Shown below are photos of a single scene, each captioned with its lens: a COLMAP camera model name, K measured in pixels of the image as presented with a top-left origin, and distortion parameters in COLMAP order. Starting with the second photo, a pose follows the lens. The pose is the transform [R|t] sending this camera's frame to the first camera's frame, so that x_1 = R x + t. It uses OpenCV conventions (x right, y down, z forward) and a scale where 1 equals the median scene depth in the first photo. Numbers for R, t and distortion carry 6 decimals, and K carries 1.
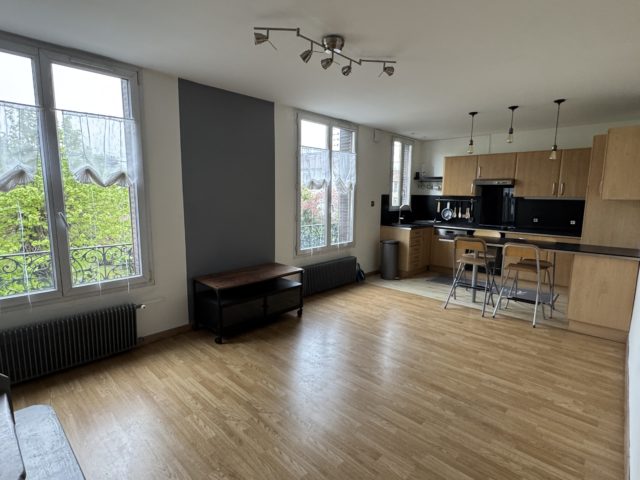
lens RADIAL K [[333.6, 0, 320.1], [0, 333.6, 237.7], [0, 0, 1]] dist [-0.002068, -0.000269]
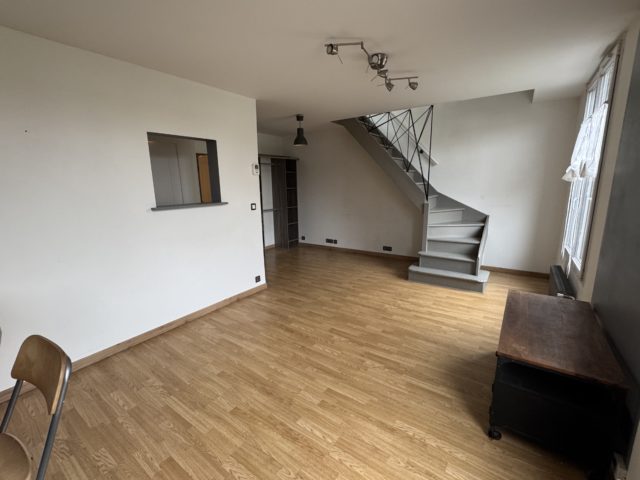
lens RADIAL K [[282.6, 0, 320.3], [0, 282.6, 238.2], [0, 0, 1]] dist [0.000071, 0.000010]
pose [[-0.990185, 0.035164, -0.135267, 0.211685], [-0.011469, 0.944124, 0.329391, -0.160981], [0.139292, 0.327709, -0.934454, 1.123547]]
